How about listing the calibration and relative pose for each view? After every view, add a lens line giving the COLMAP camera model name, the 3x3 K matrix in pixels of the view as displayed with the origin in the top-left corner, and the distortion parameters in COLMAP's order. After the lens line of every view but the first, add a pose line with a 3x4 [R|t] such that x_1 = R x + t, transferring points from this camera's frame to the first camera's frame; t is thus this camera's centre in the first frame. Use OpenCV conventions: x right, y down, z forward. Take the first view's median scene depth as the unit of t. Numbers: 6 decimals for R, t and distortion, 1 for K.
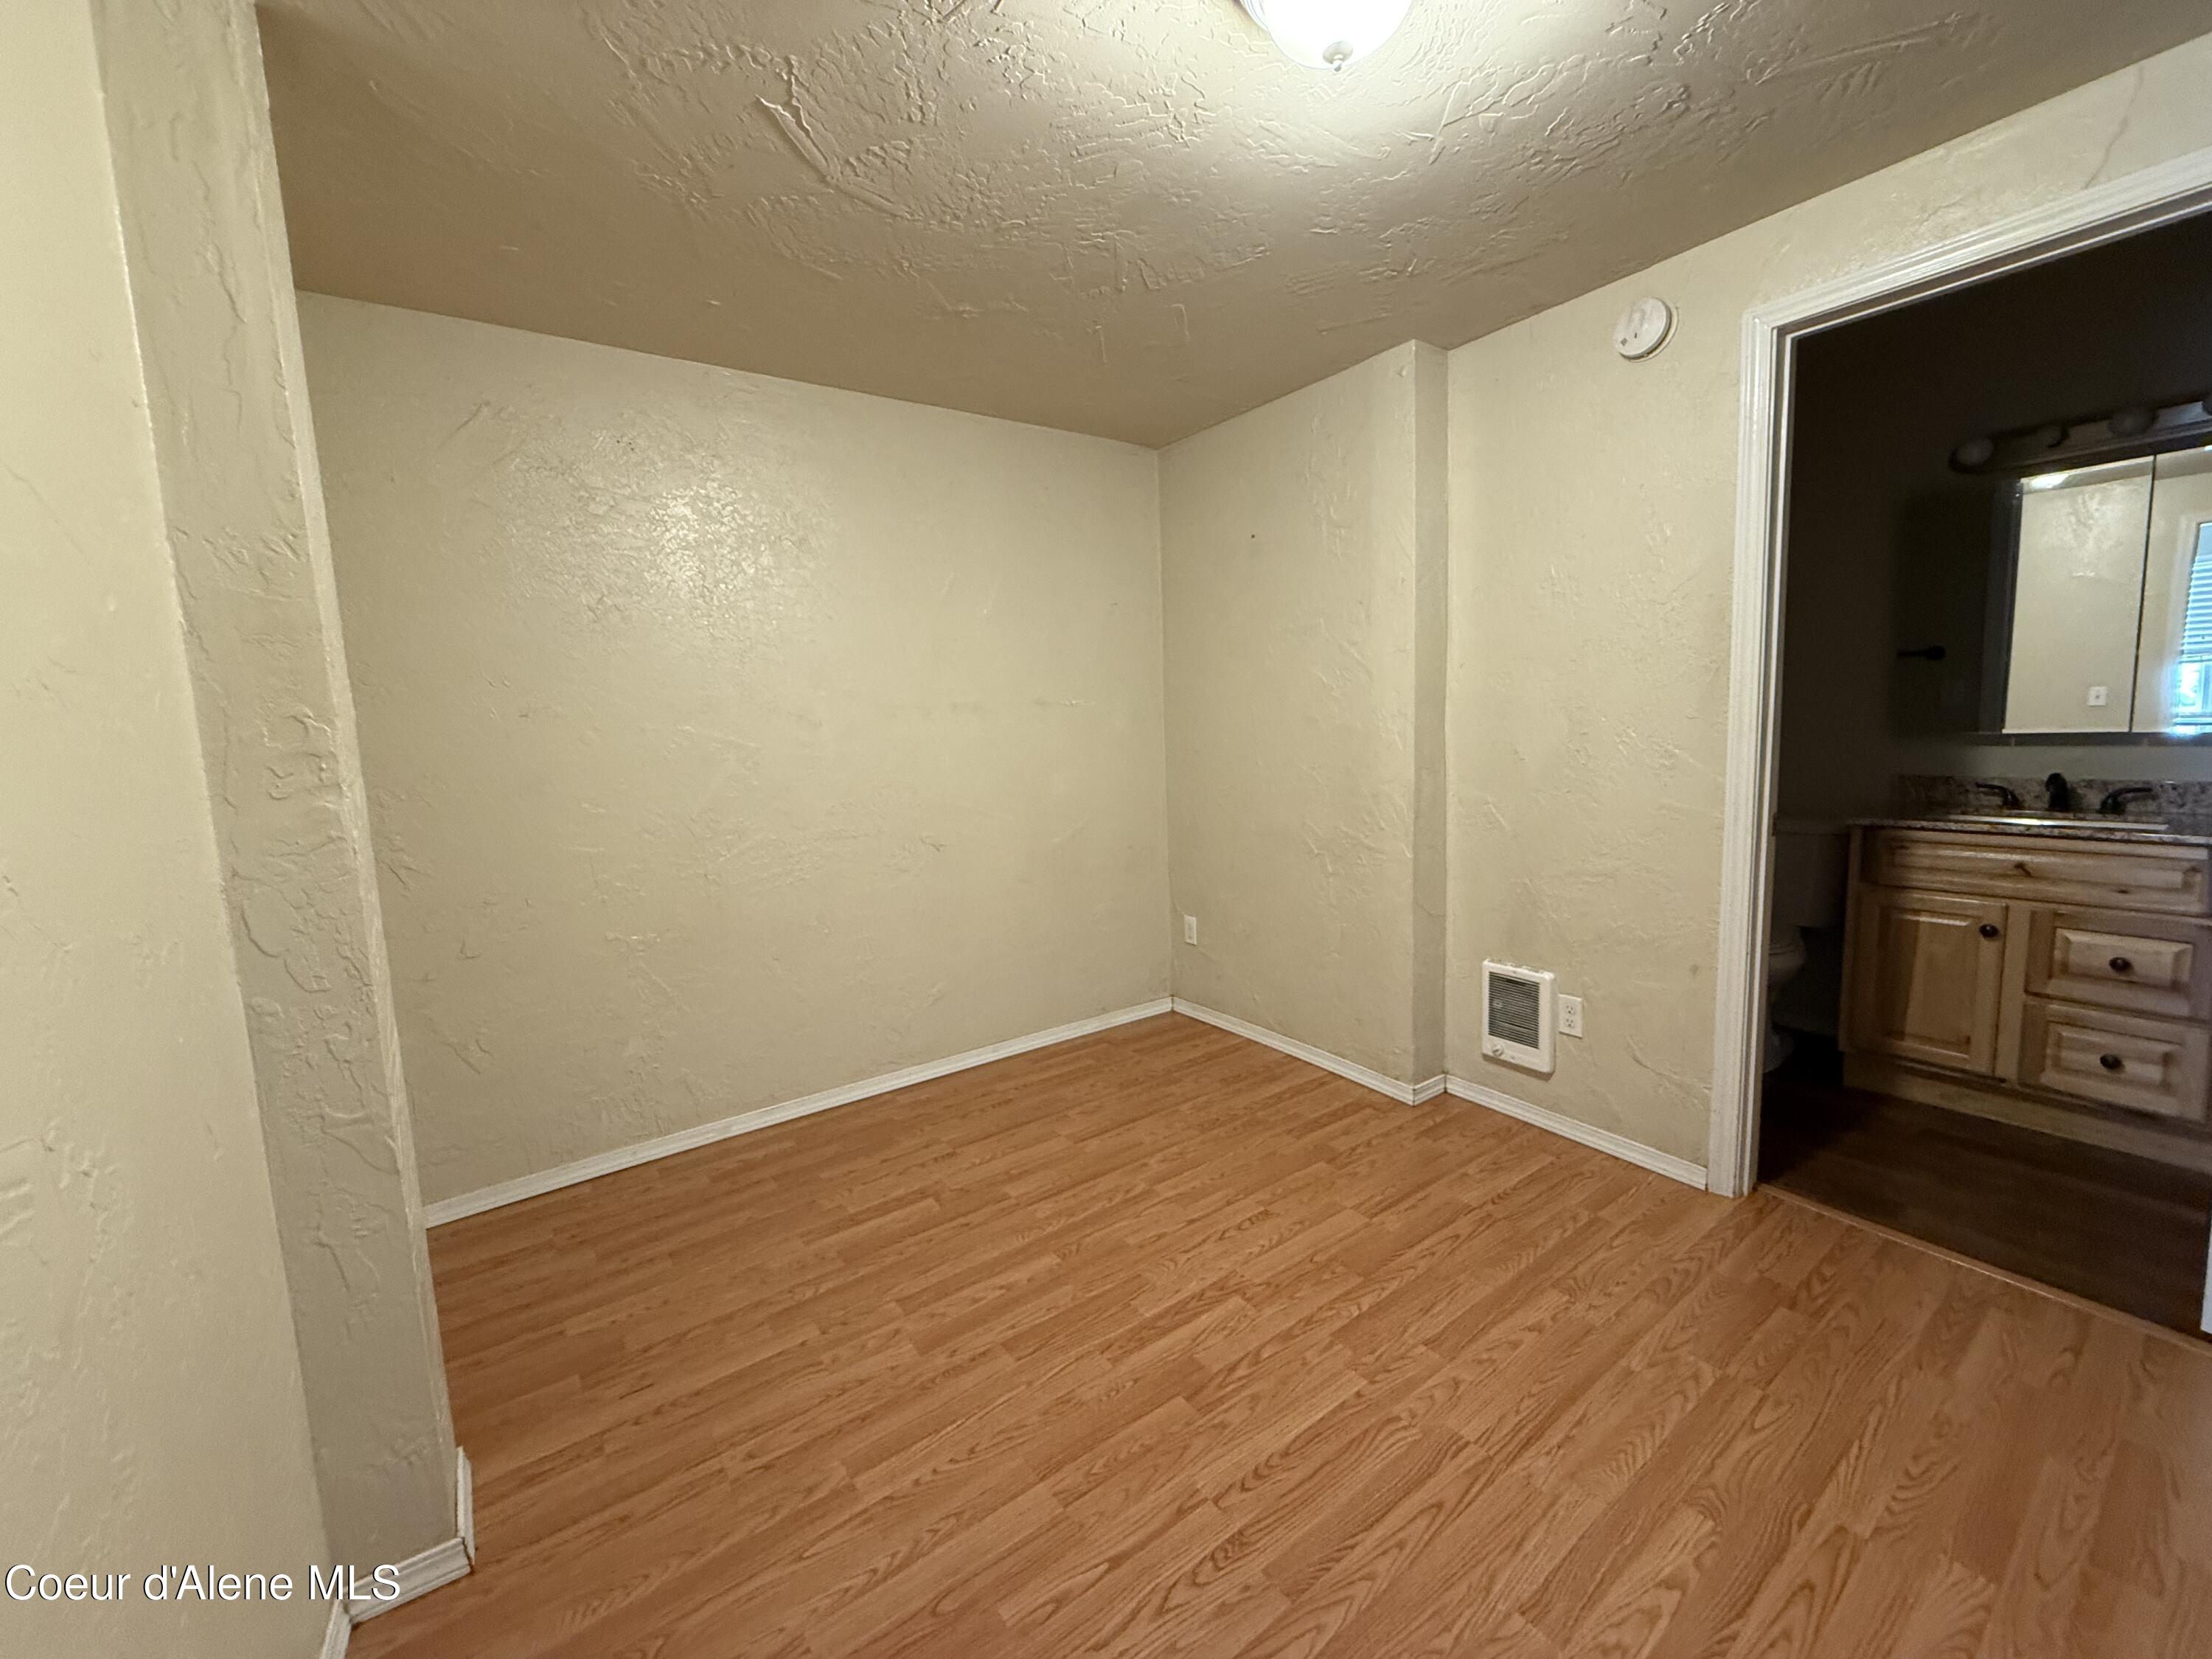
lens RADIAL K [[880.8, 0, 1102.2], [0, 880.8, 824.0], [0, 0, 1]] dist [0.000176, 0.000166]
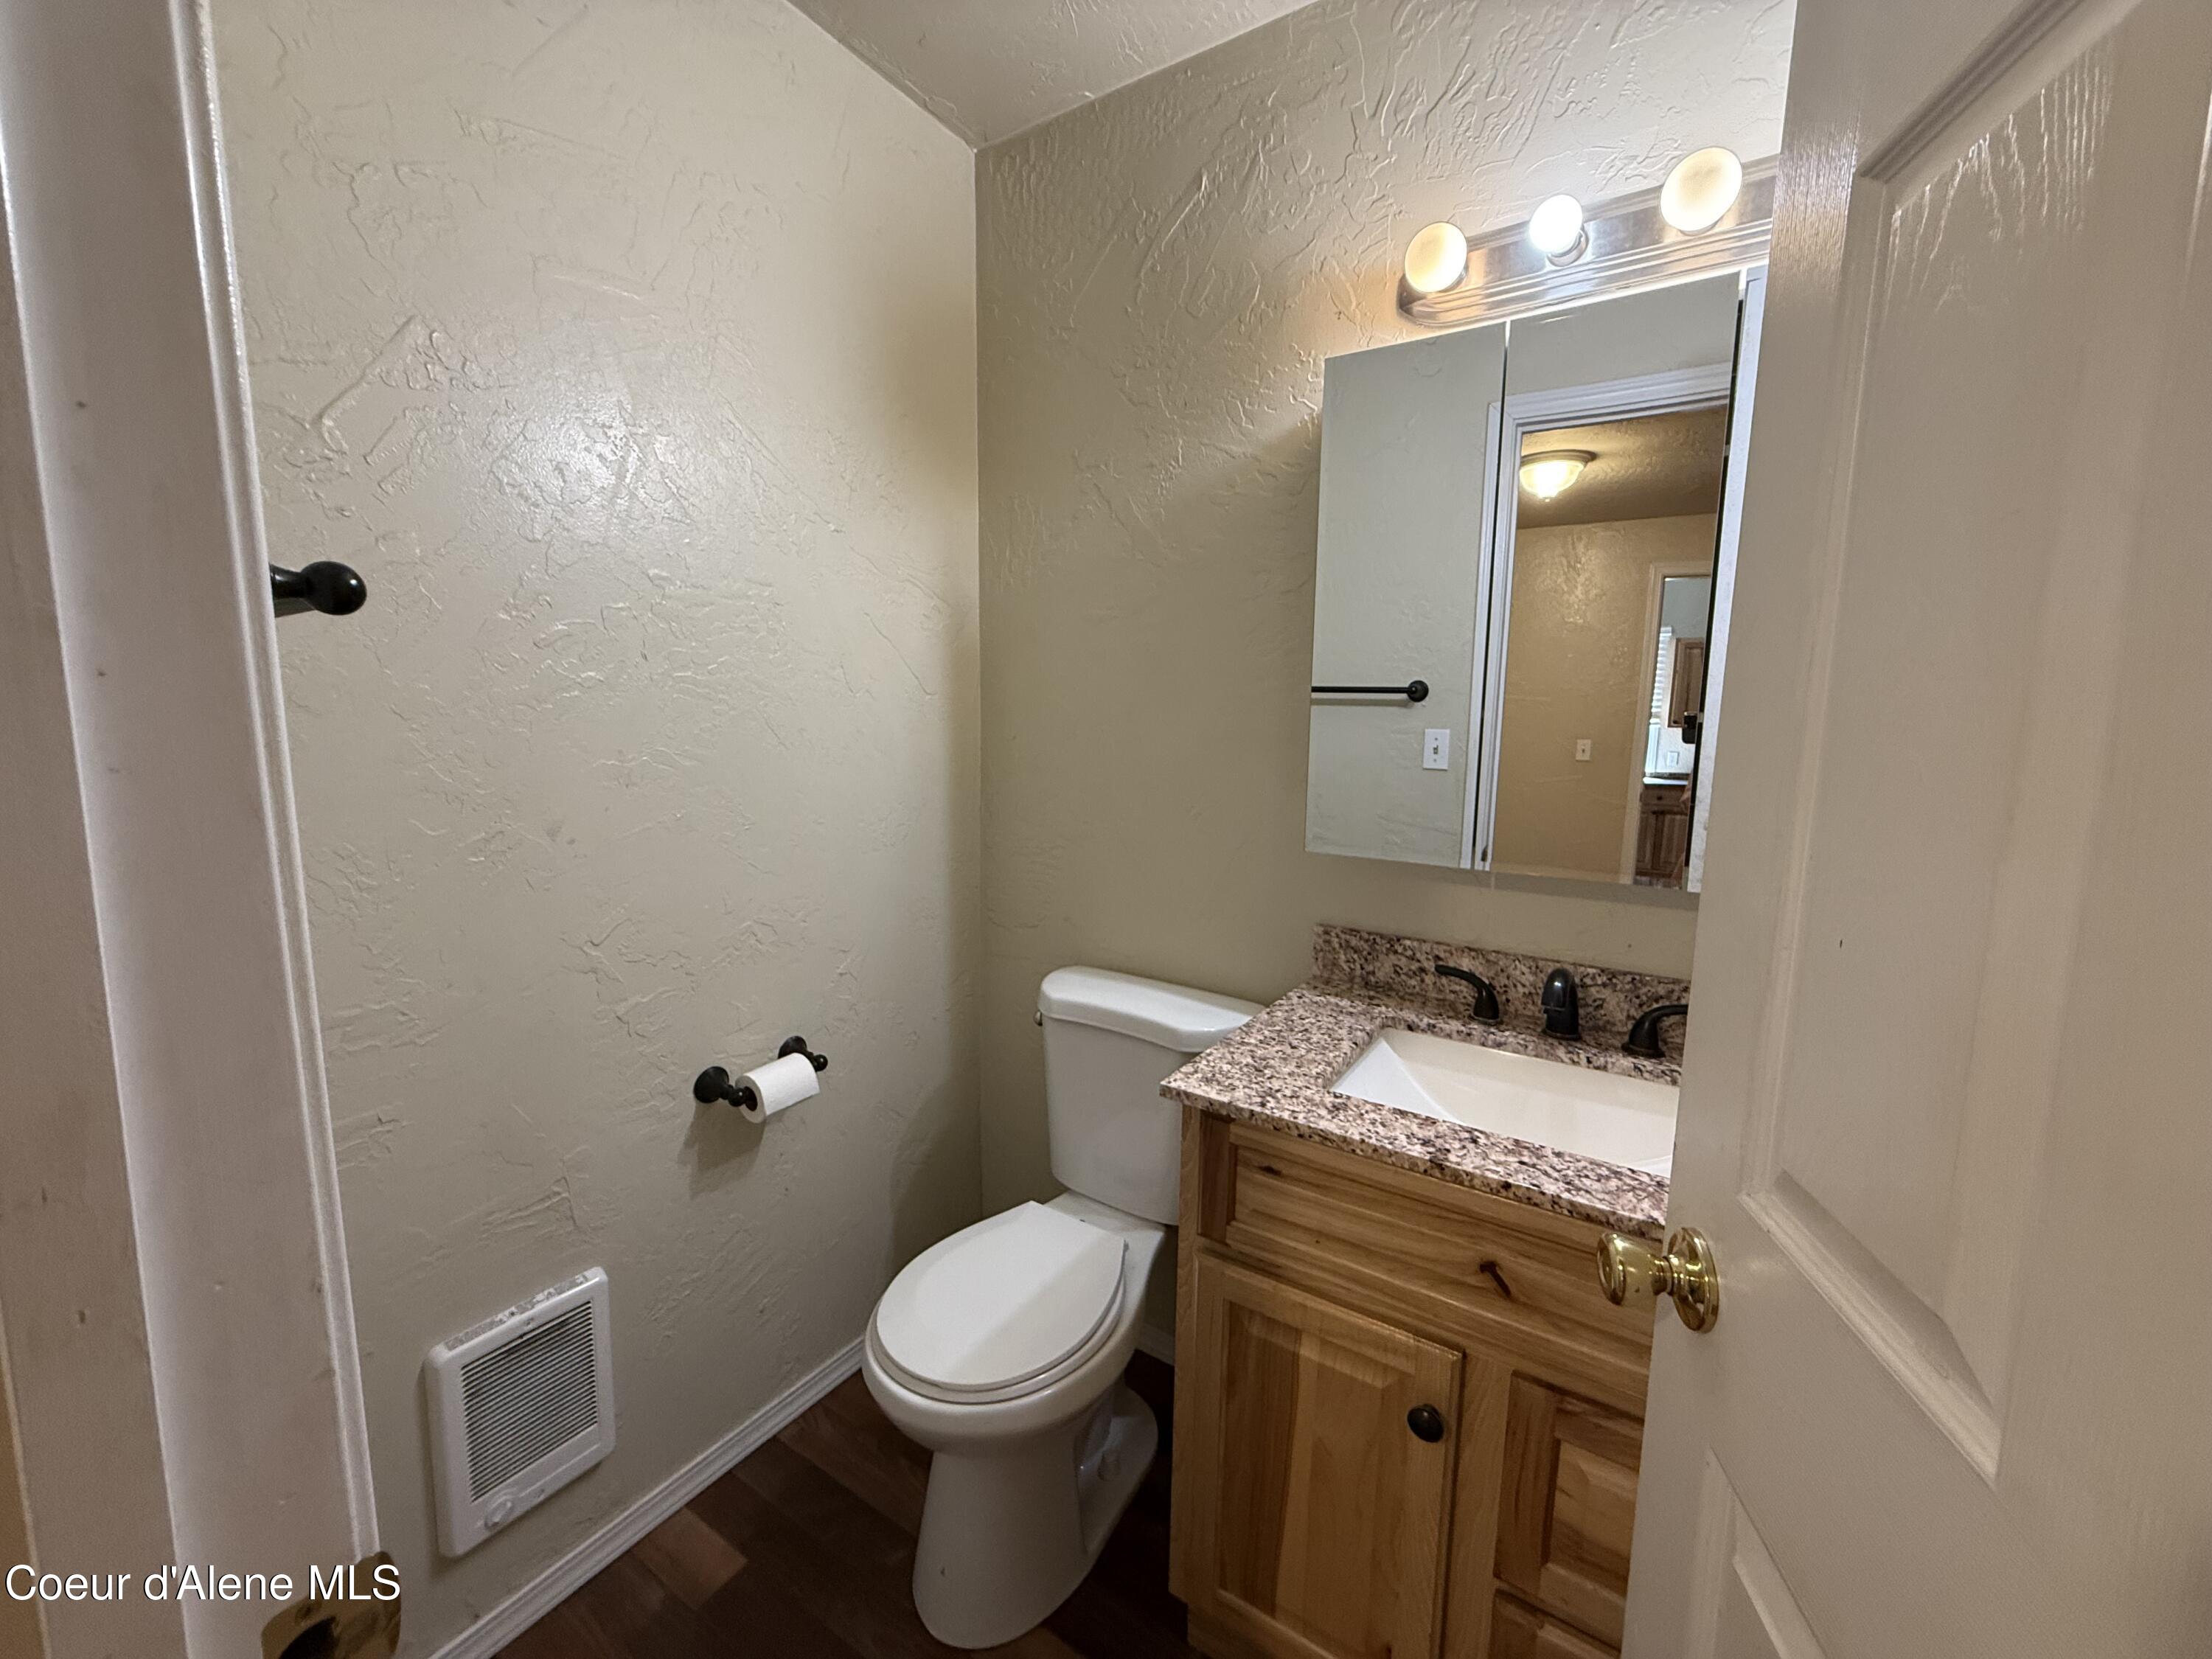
lens RADIAL K [[880.8, 0, 1102.2], [0, 880.8, 824.0], [0, 0, 1]] dist [0.000176, 0.000166]
pose [[0.935921, 0.010656, 0.352049, 0.705263], [-0.011789, 0.999930, 0.001073, -0.132077], [-0.352013, -0.005154, 0.935981, 0.662579]]
